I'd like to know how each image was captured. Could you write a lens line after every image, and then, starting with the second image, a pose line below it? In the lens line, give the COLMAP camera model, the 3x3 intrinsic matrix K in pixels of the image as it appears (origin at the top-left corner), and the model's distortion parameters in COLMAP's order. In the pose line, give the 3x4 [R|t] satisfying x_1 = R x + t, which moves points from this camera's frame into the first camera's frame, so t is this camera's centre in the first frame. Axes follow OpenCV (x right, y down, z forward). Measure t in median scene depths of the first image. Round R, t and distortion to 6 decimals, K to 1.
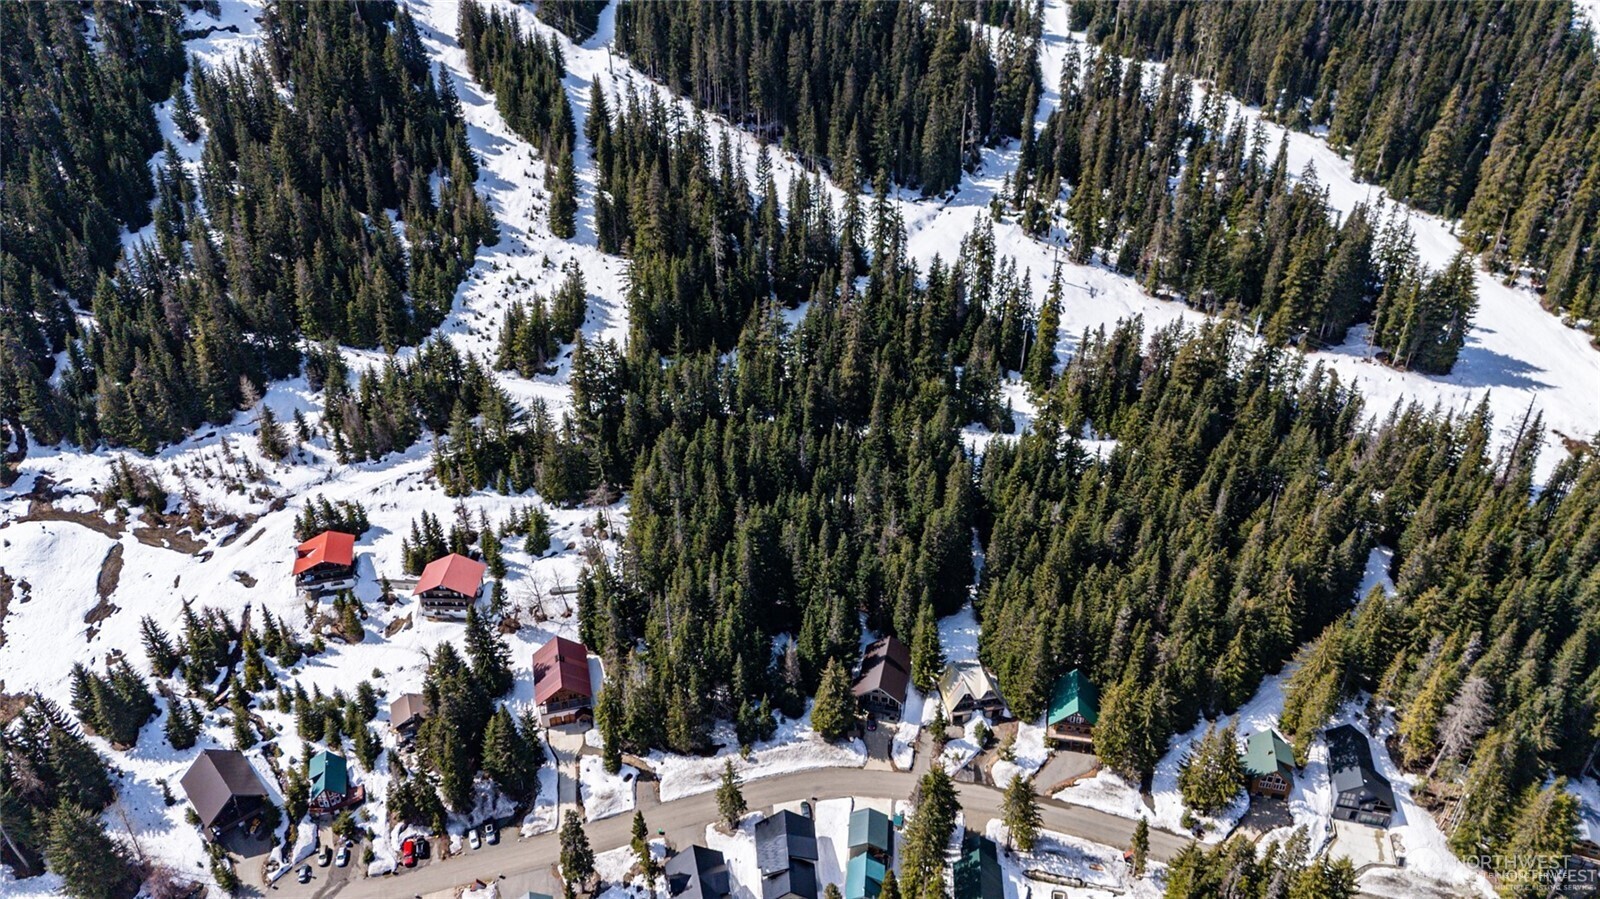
lens RADIAL K [[1121.3, 0, 800.0], [0, 1121.3, 449.5], [0, 0, 1]] dist [-0.001418, 0.000049]
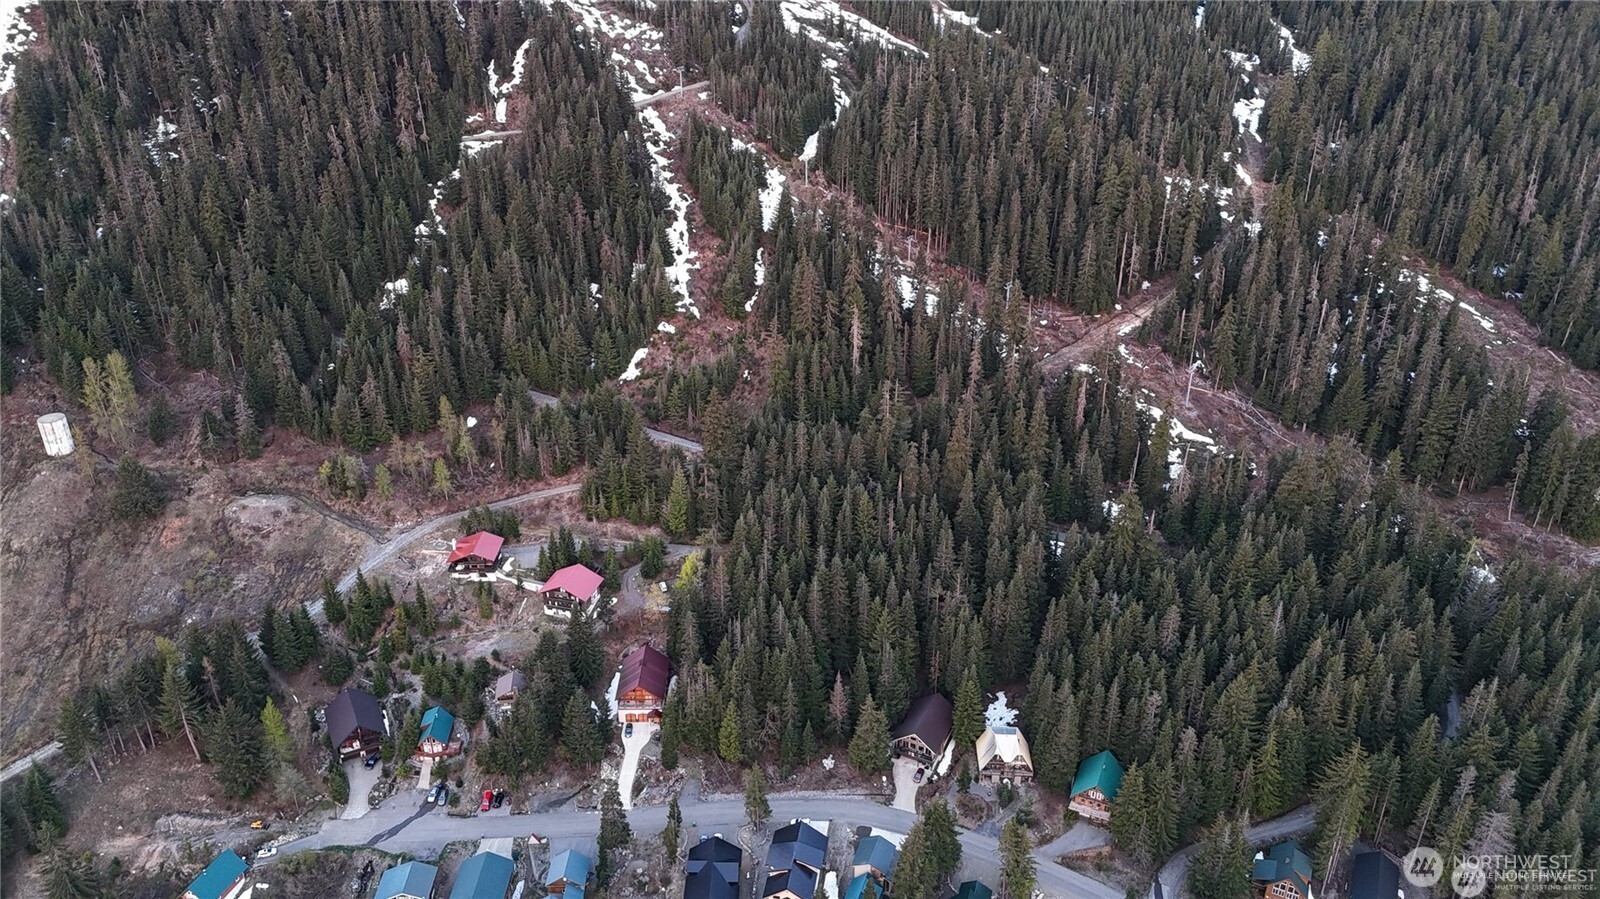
lens RADIAL K [[1121.3, 0, 800.0], [0, 1121.3, 449.5], [0, 0, 1]] dist [-0.001418, 0.000049]
pose [[0.971408, 0.125144, -0.201757, 0.124811], [-0.150546, 0.981789, -0.115868, 0.074952], [0.183583, 0.142928, 0.972558, -0.088296]]
